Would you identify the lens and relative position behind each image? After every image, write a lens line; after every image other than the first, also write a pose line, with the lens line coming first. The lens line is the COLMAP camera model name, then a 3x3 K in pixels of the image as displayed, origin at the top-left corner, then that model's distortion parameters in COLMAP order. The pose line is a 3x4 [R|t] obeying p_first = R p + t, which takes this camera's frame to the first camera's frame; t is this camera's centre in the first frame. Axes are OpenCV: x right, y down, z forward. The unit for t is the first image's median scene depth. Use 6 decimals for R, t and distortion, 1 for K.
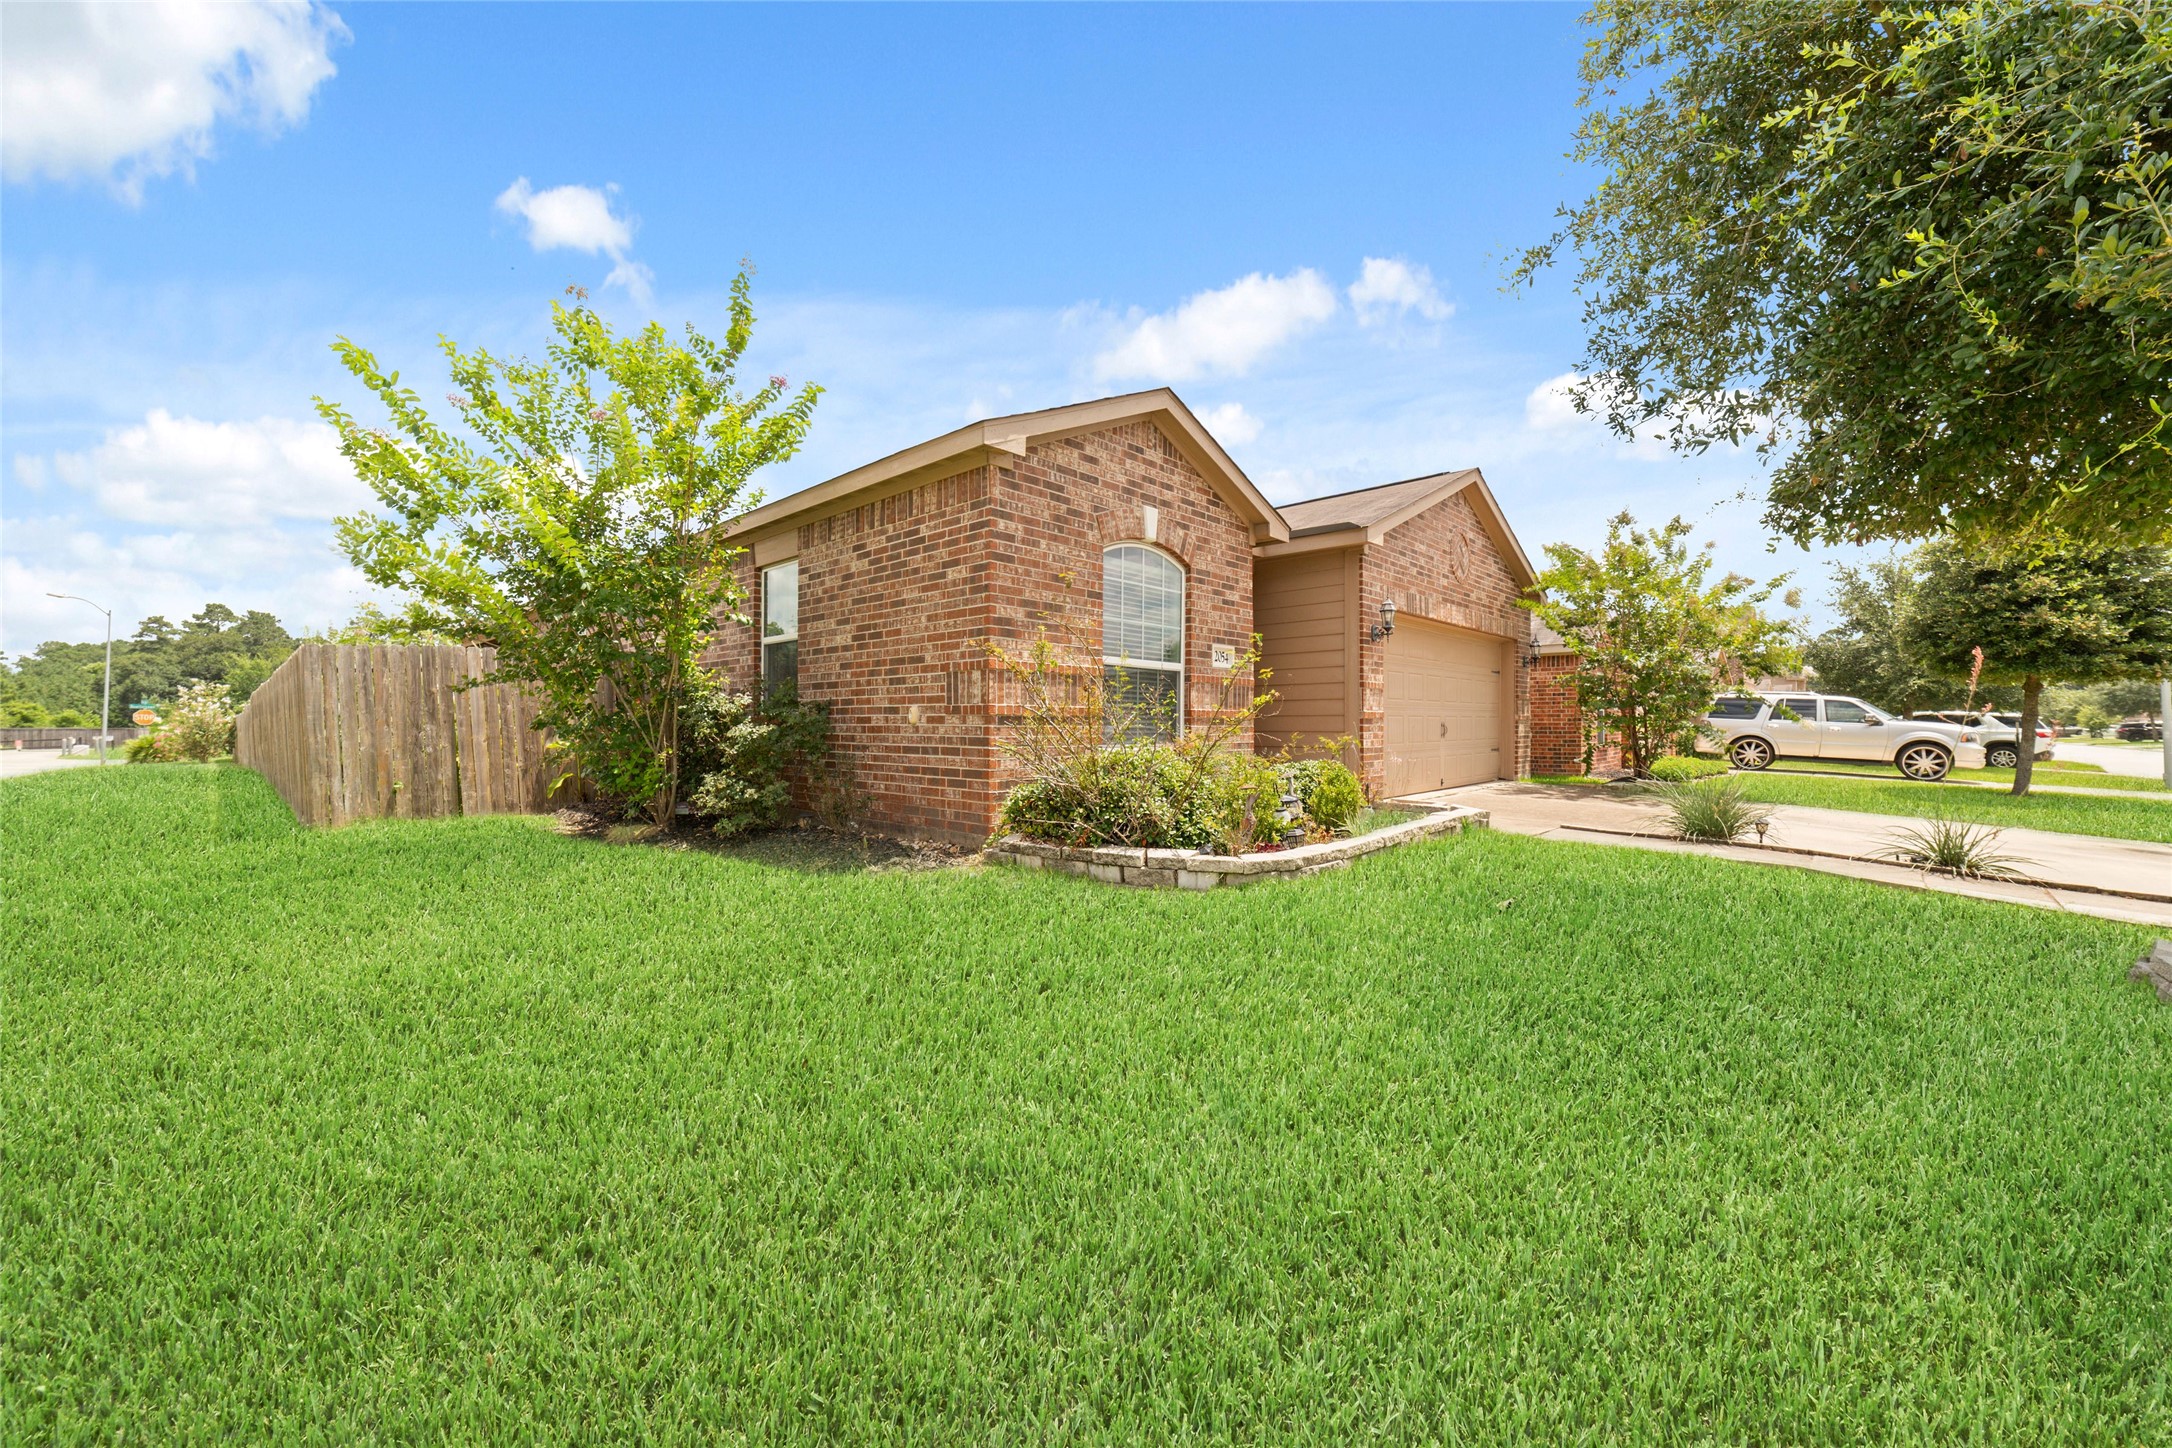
lens RADIAL K [[832.3, 0, 1089.7], [0, 832.3, 720.2], [0, 0, 1]] dist [-0.023944, 0.009973]
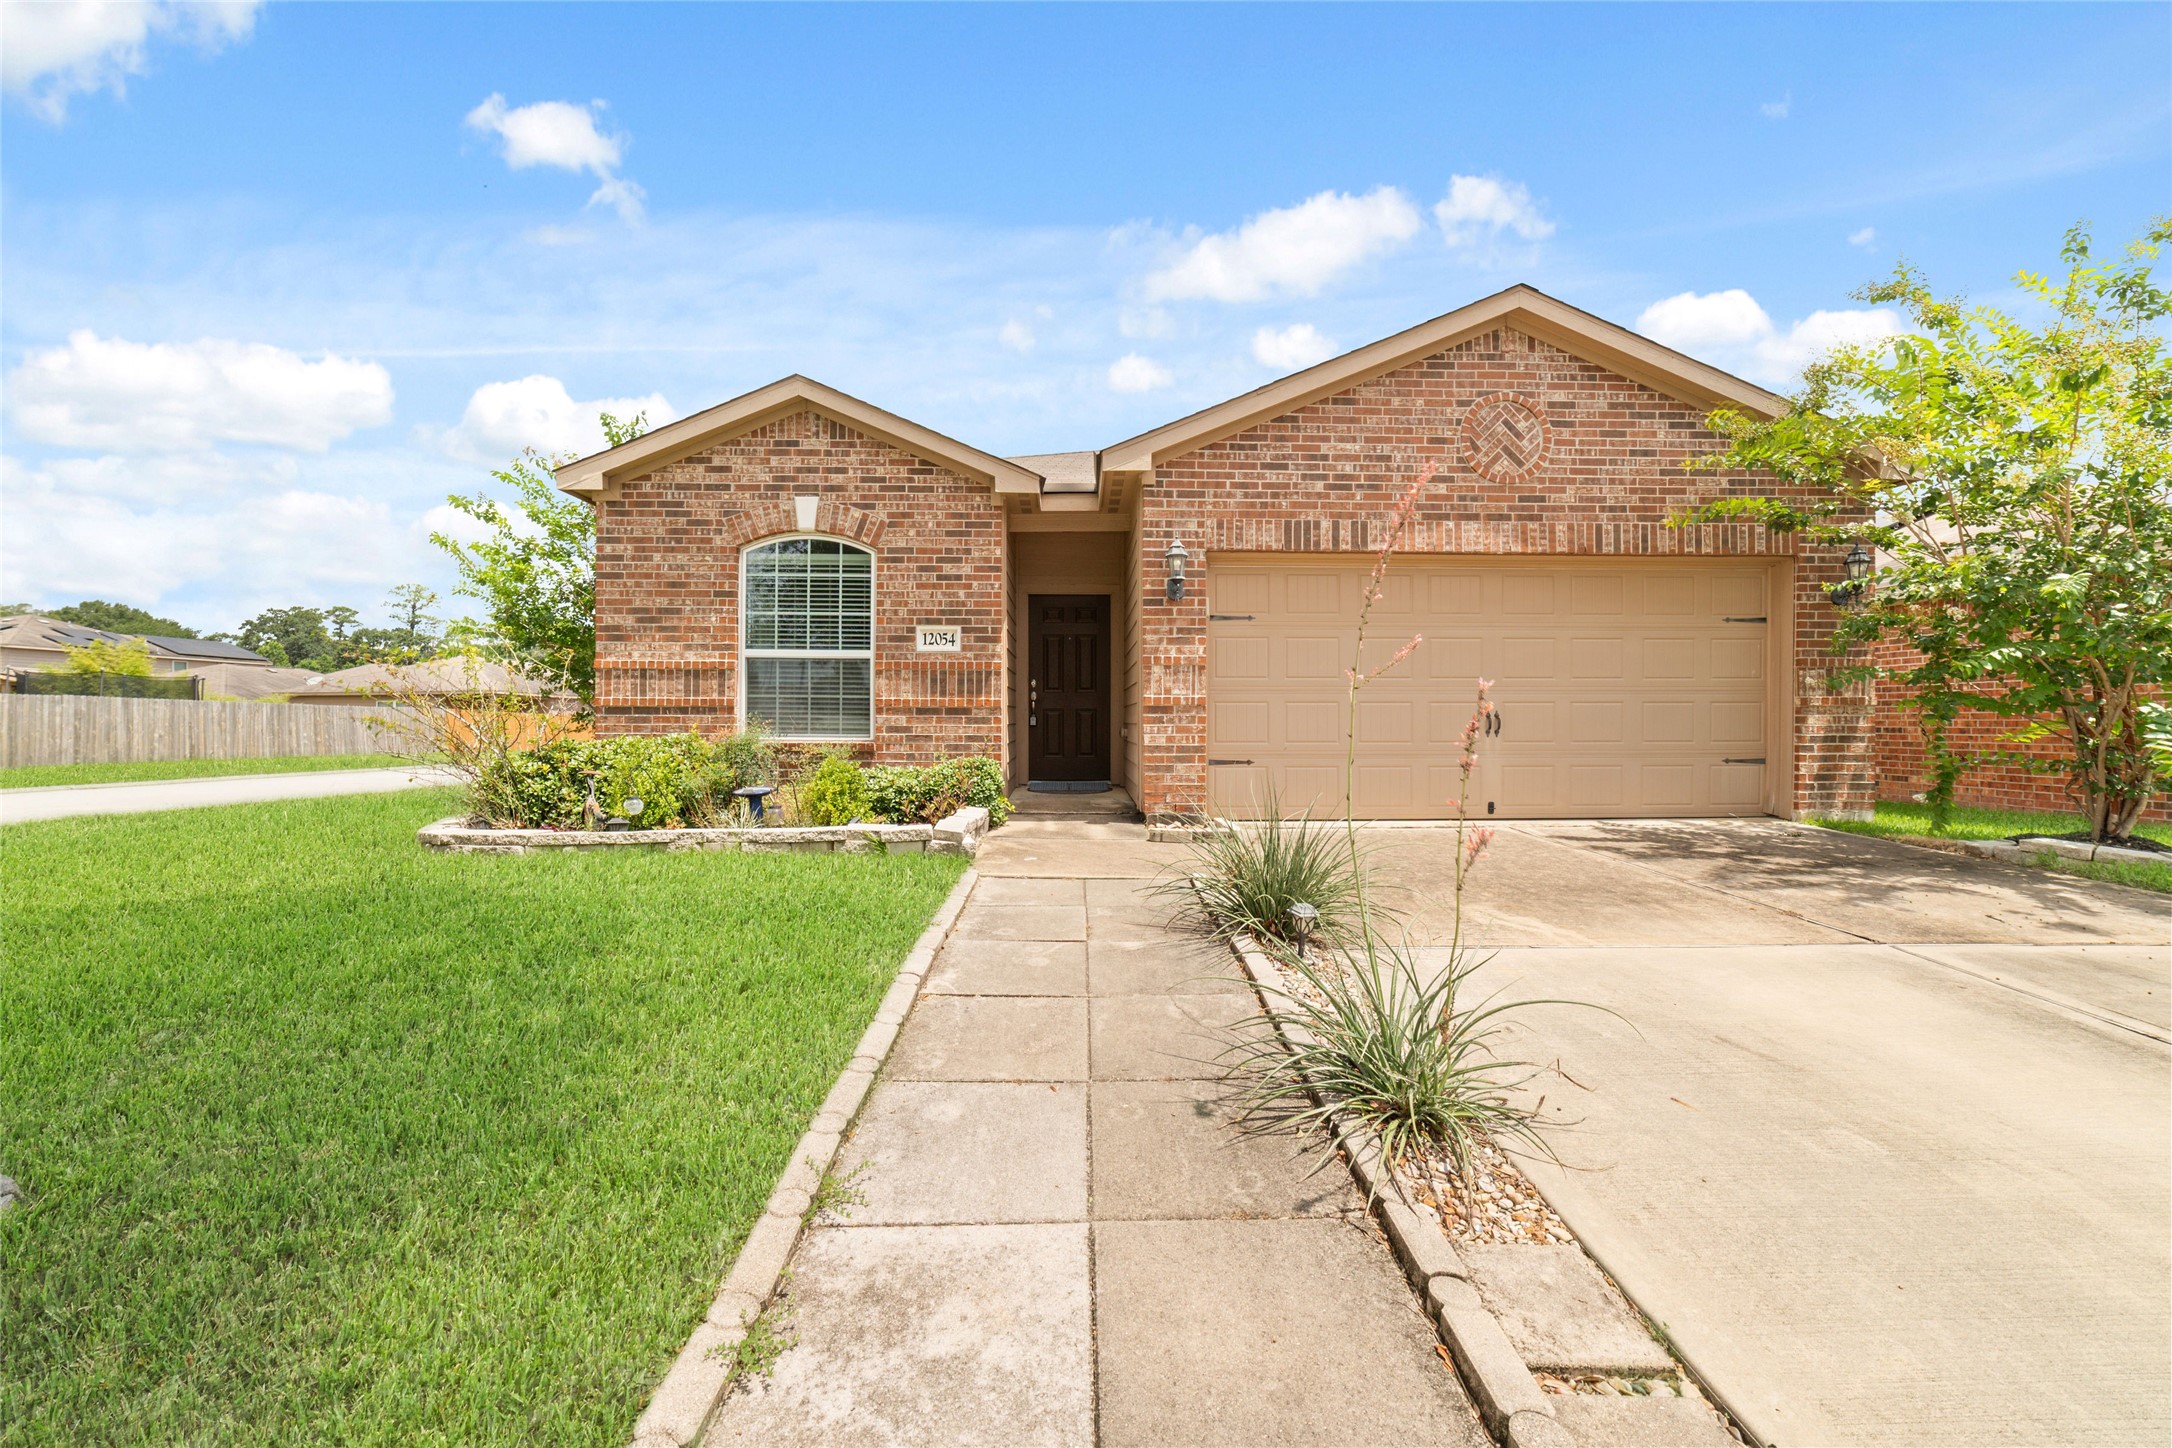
lens RADIAL K [[832.3, 0, 1089.7], [0, 832.3, 720.2], [0, 0, 1]] dist [-0.023944, 0.009973]
pose [[0.700479, -0.001477, -0.713671, 1.109659], [0.003097, 0.999995, 0.000970, 0.013381], [0.713666, -0.002890, 0.700480, 0.590034]]
